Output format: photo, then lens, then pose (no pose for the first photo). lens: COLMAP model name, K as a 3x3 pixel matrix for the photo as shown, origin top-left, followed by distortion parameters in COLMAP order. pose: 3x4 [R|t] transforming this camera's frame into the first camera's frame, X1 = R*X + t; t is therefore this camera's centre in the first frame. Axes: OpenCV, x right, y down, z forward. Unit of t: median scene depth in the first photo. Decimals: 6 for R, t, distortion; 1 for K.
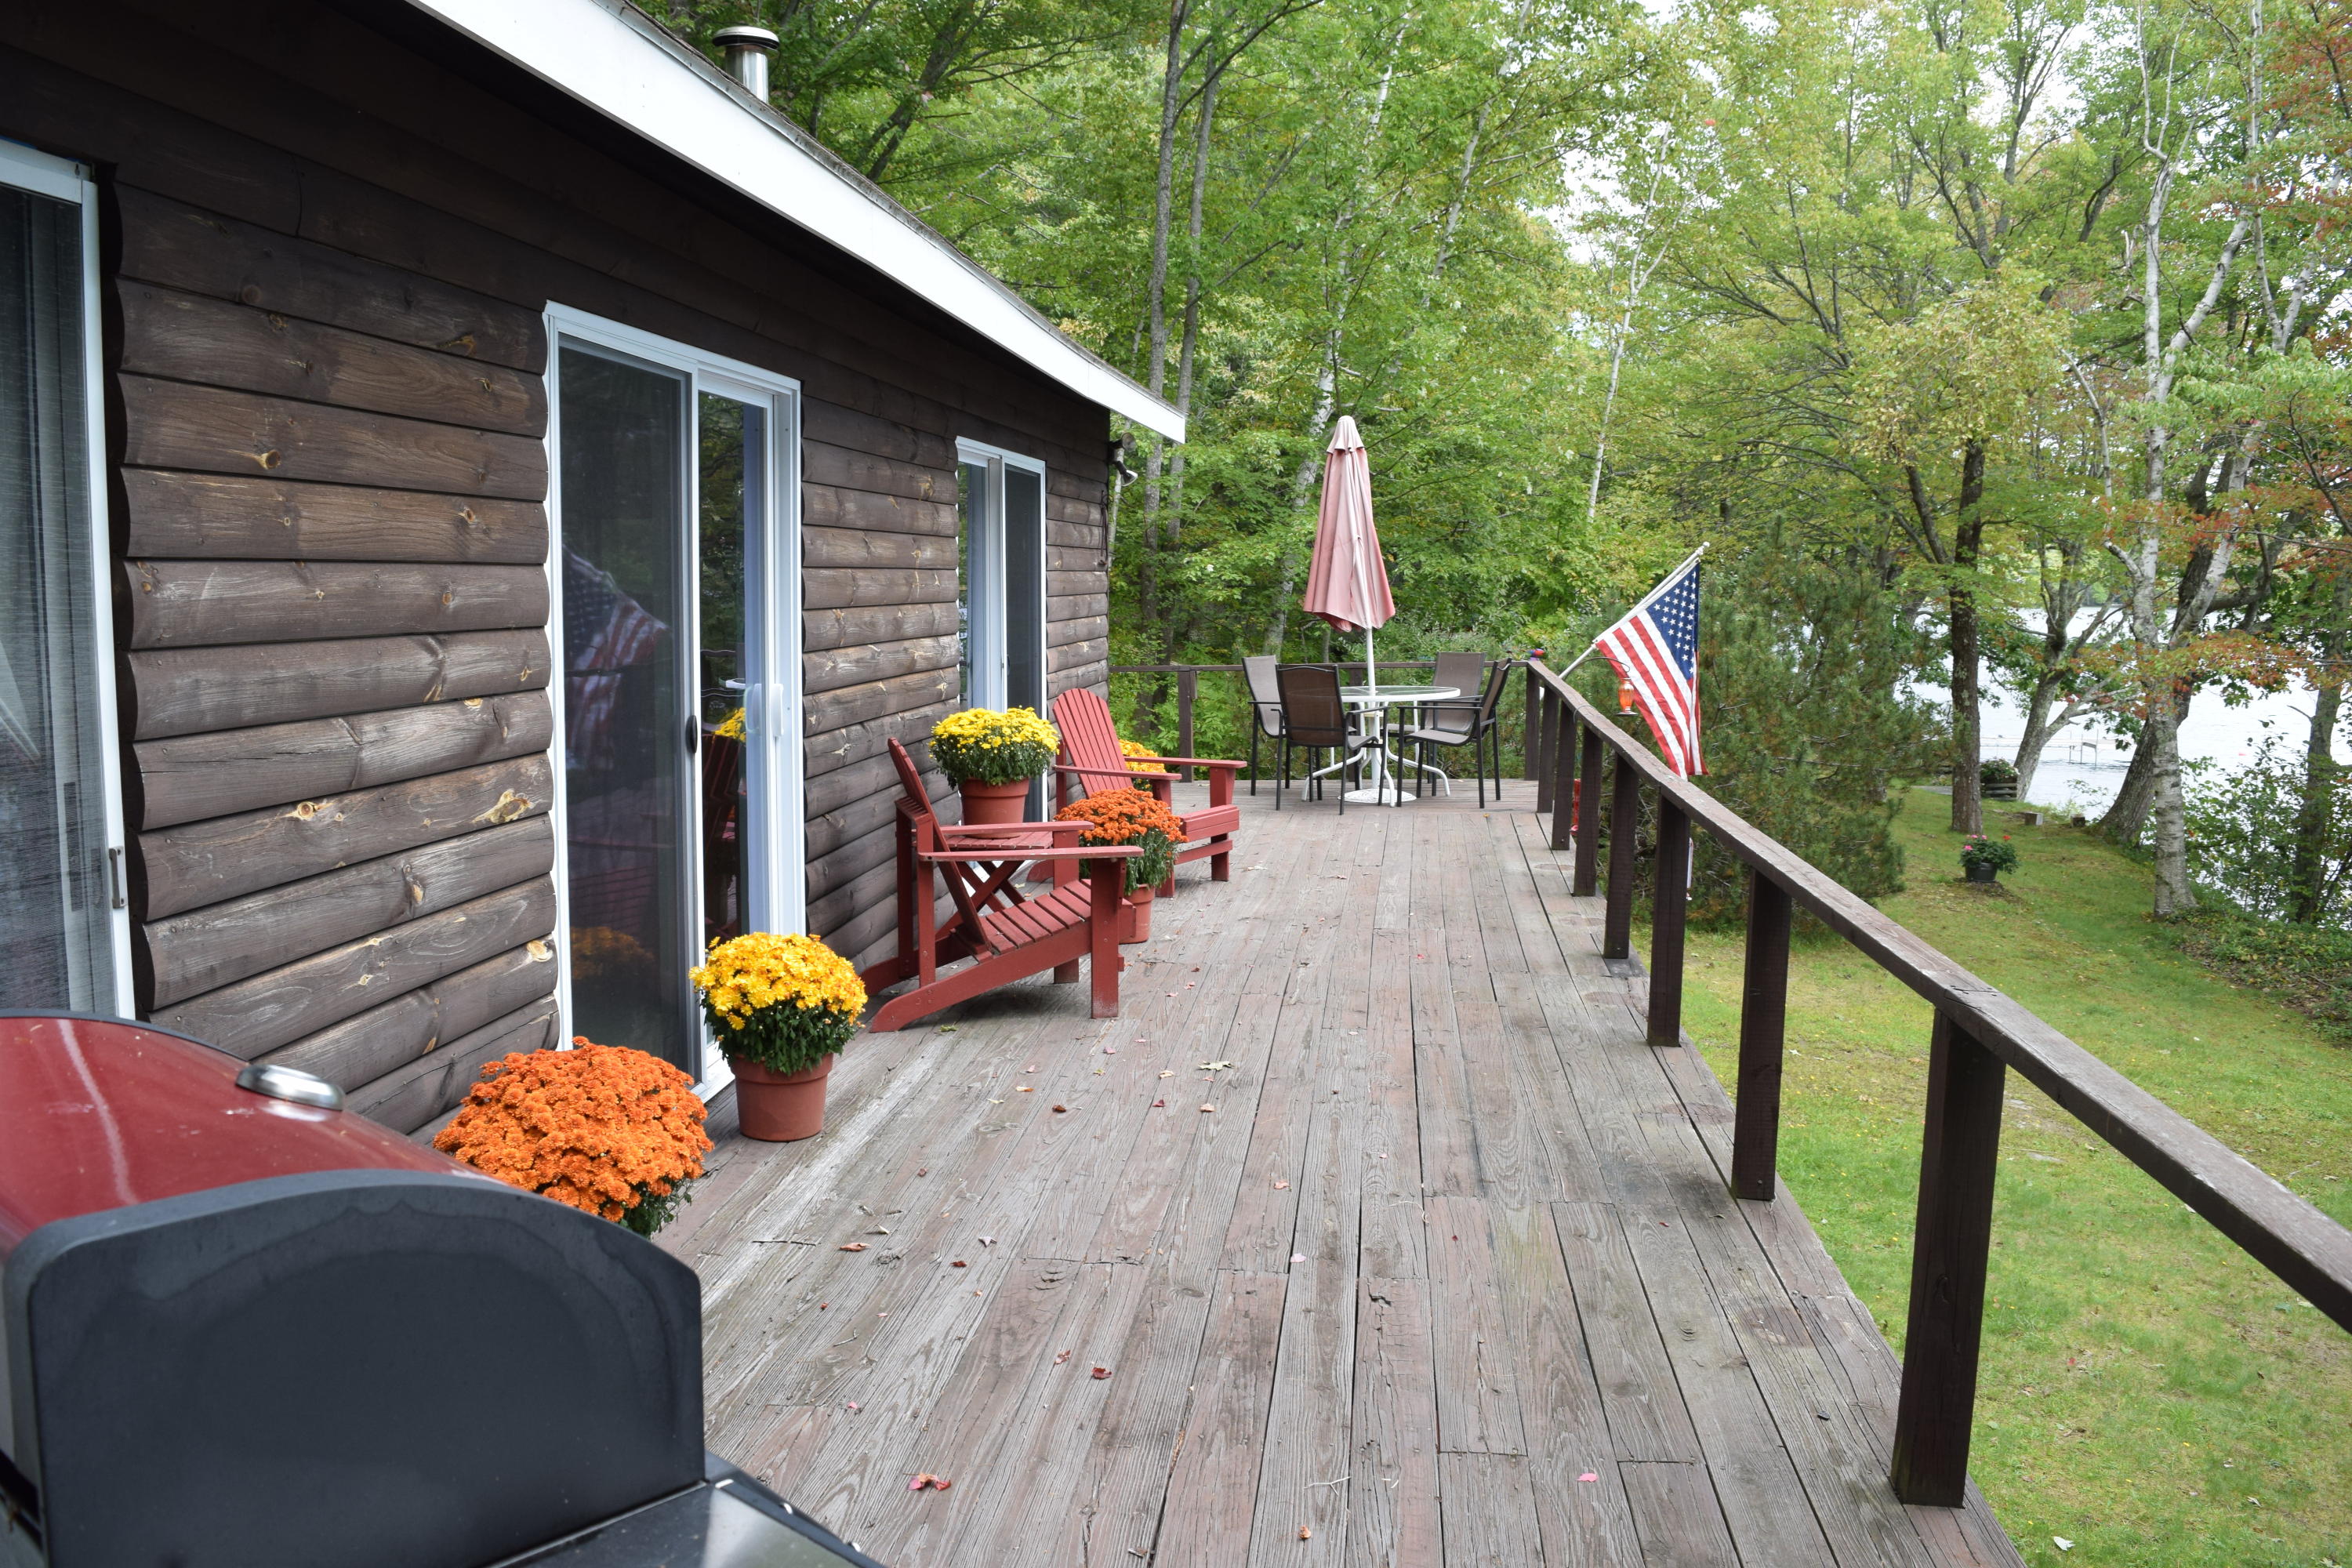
lens RADIAL K [[1865.8, 0, 1170.7], [0, 1865.8, 786.0], [0, 0, 1]] dist [-0.090038, 0.009745]
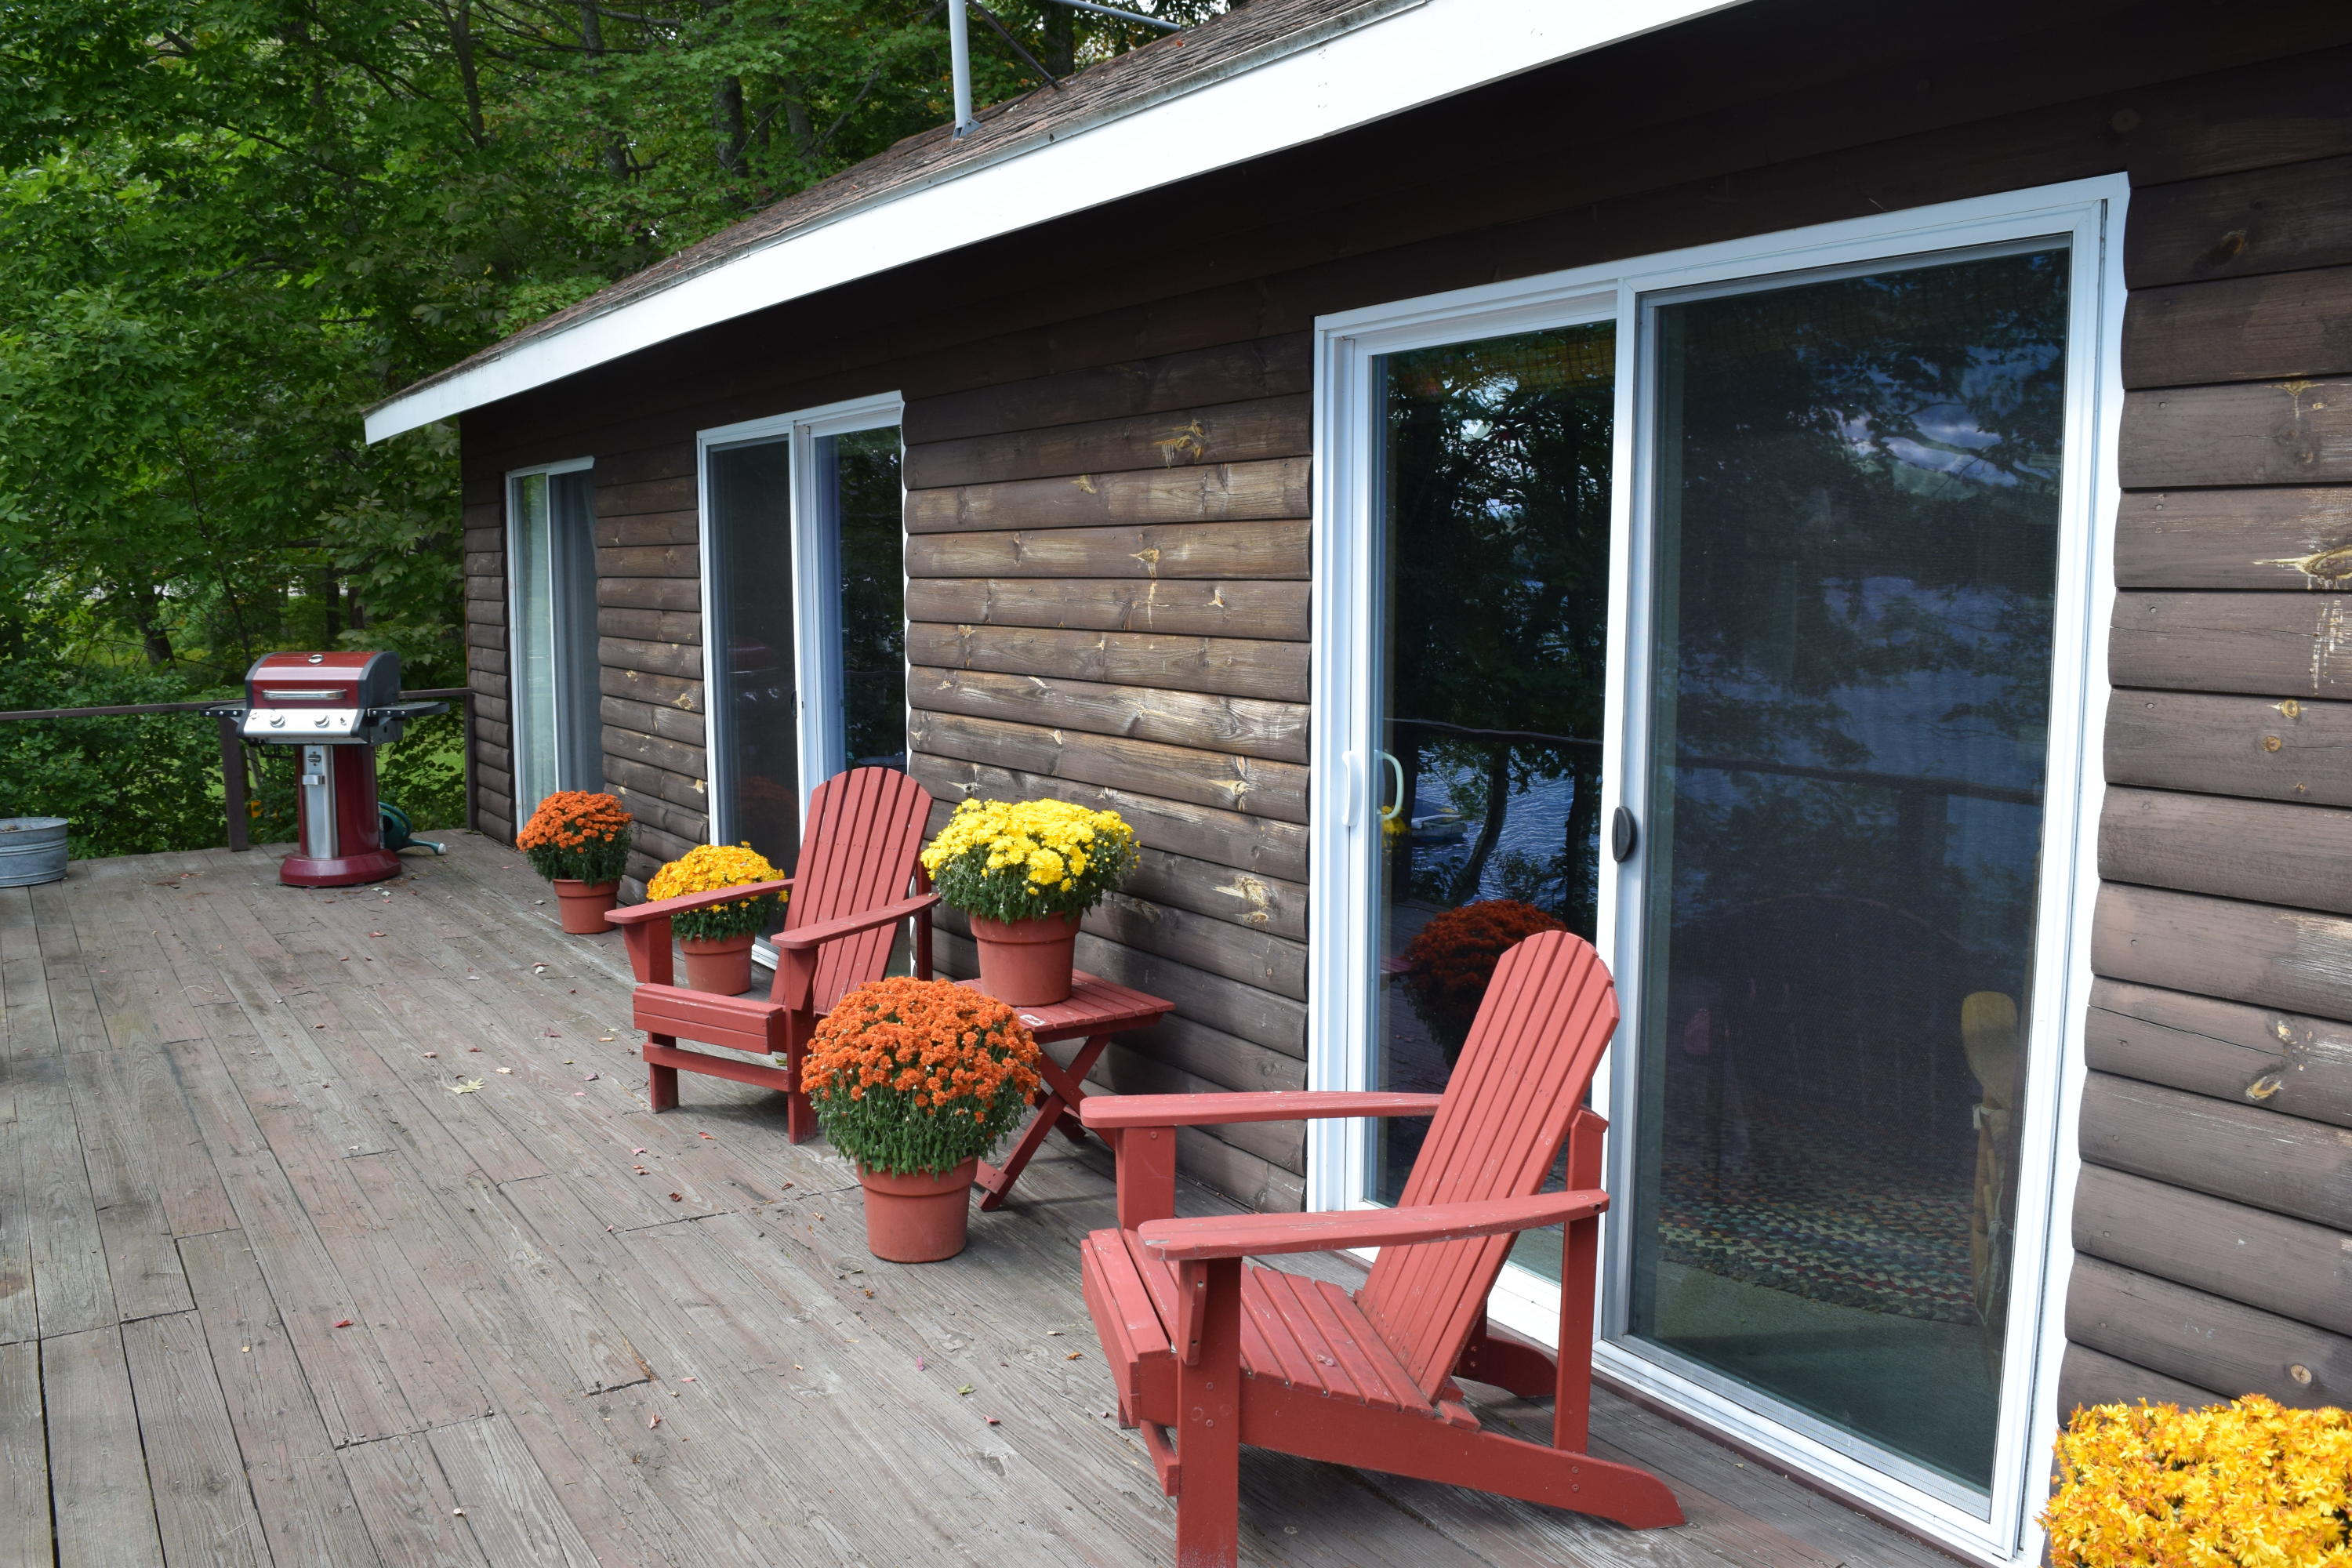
lens RADIAL K [[1865.8, 0, 1166.0], [0, 1865.8, 785.2], [0, 0, 1]] dist [-0.090038, 0.009745]
pose [[-0.767225, 0.072841, -0.637228, 0.372221], [-0.071879, 0.977506, 0.198280, -0.240492], [0.637337, 0.197928, -0.744732, 2.053187]]
